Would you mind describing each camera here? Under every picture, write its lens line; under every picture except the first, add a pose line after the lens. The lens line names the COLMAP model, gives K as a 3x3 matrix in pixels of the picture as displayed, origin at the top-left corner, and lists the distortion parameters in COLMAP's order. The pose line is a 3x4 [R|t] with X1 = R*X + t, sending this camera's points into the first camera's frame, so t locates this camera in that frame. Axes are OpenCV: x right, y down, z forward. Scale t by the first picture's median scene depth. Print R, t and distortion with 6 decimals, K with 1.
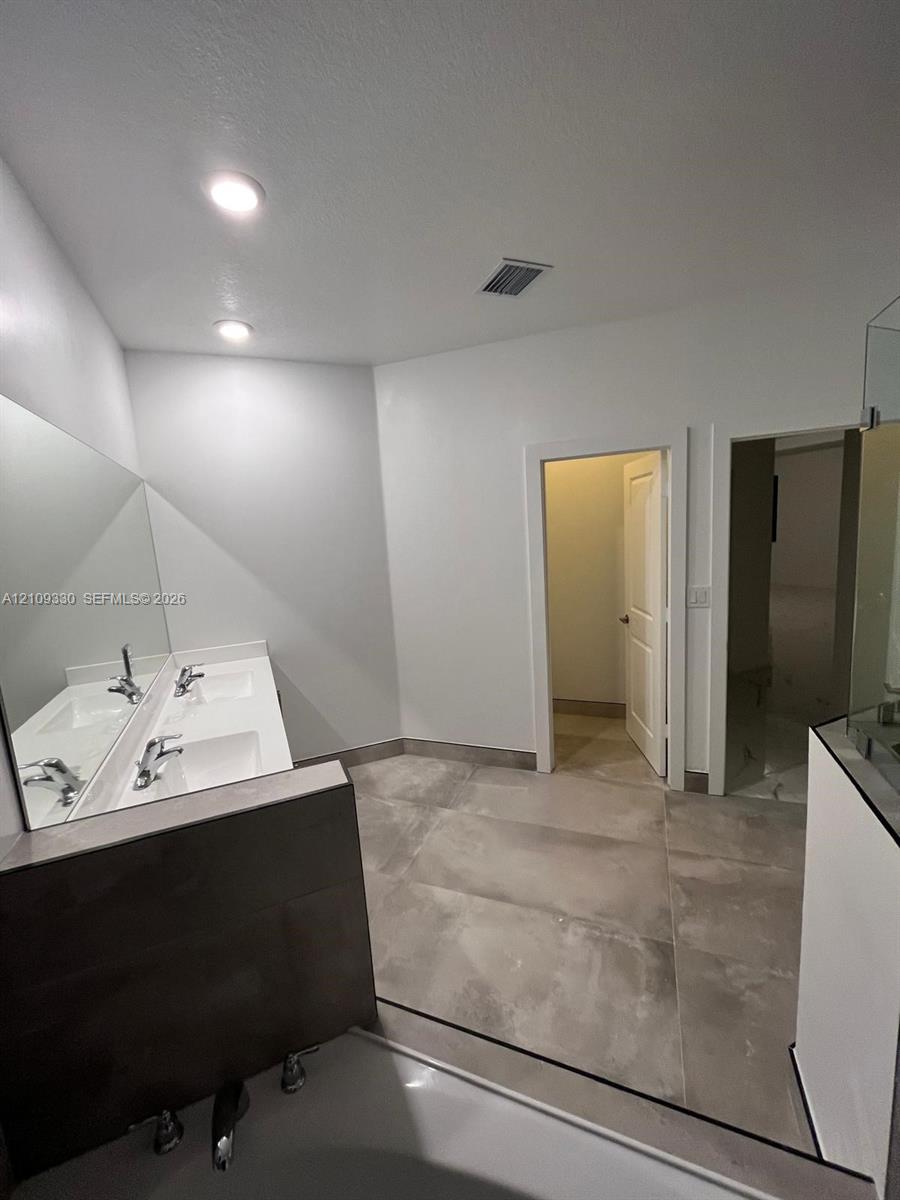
lens RADIAL K [[483.8, 0, 450.3], [0, 483.8, 597.0], [0, 0, 1]] dist [-0.000755, -0.000347]
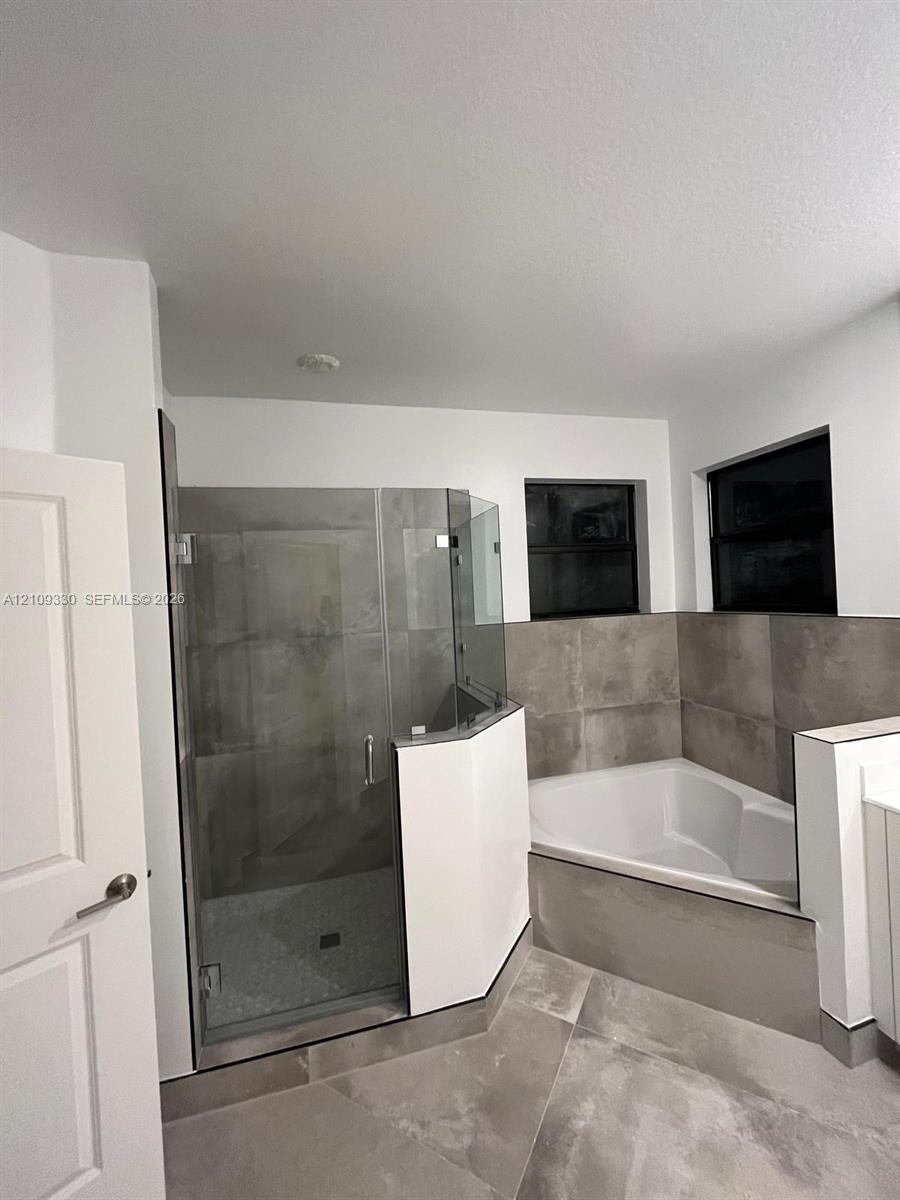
lens RADIAL K [[483.8, 0, 450.3], [0, 483.8, 597.0], [0, 0, 1]] dist [-0.000755, -0.000347]
pose [[-0.984271, 0.107666, 0.140063, 0.408359], [0.126725, 0.982688, 0.135146, -0.258922], [-0.123088, 0.150770, -0.980876, 1.745541]]
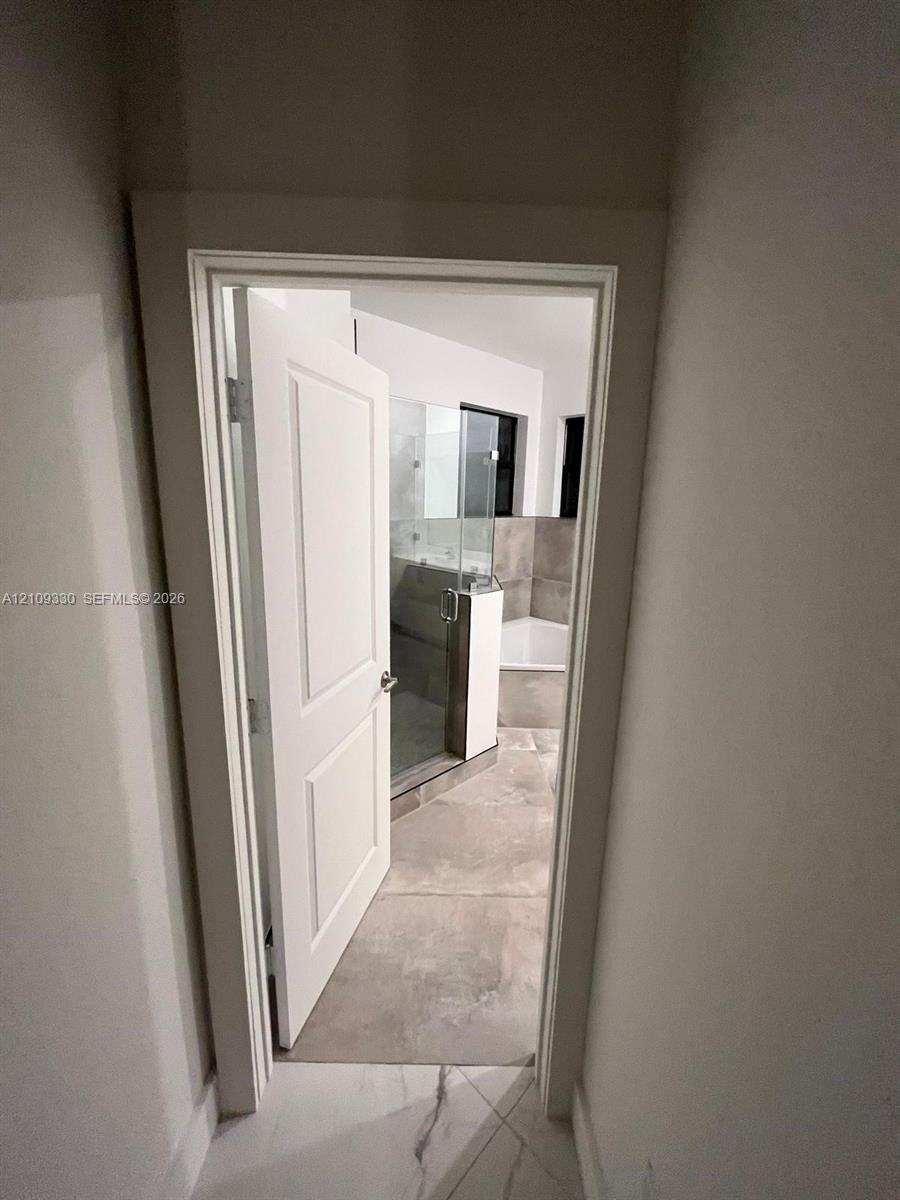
lens RADIAL K [[483.8, 0, 450.3], [0, 483.8, 597.0], [0, 0, 1]] dist [-0.000755, -0.000347]
pose [[-0.925925, 0.114246, -0.360014, 1.308979], [-0.020481, 0.936569, 0.349885, -0.351100], [0.377151, 0.331341, -0.864853, 2.101568]]
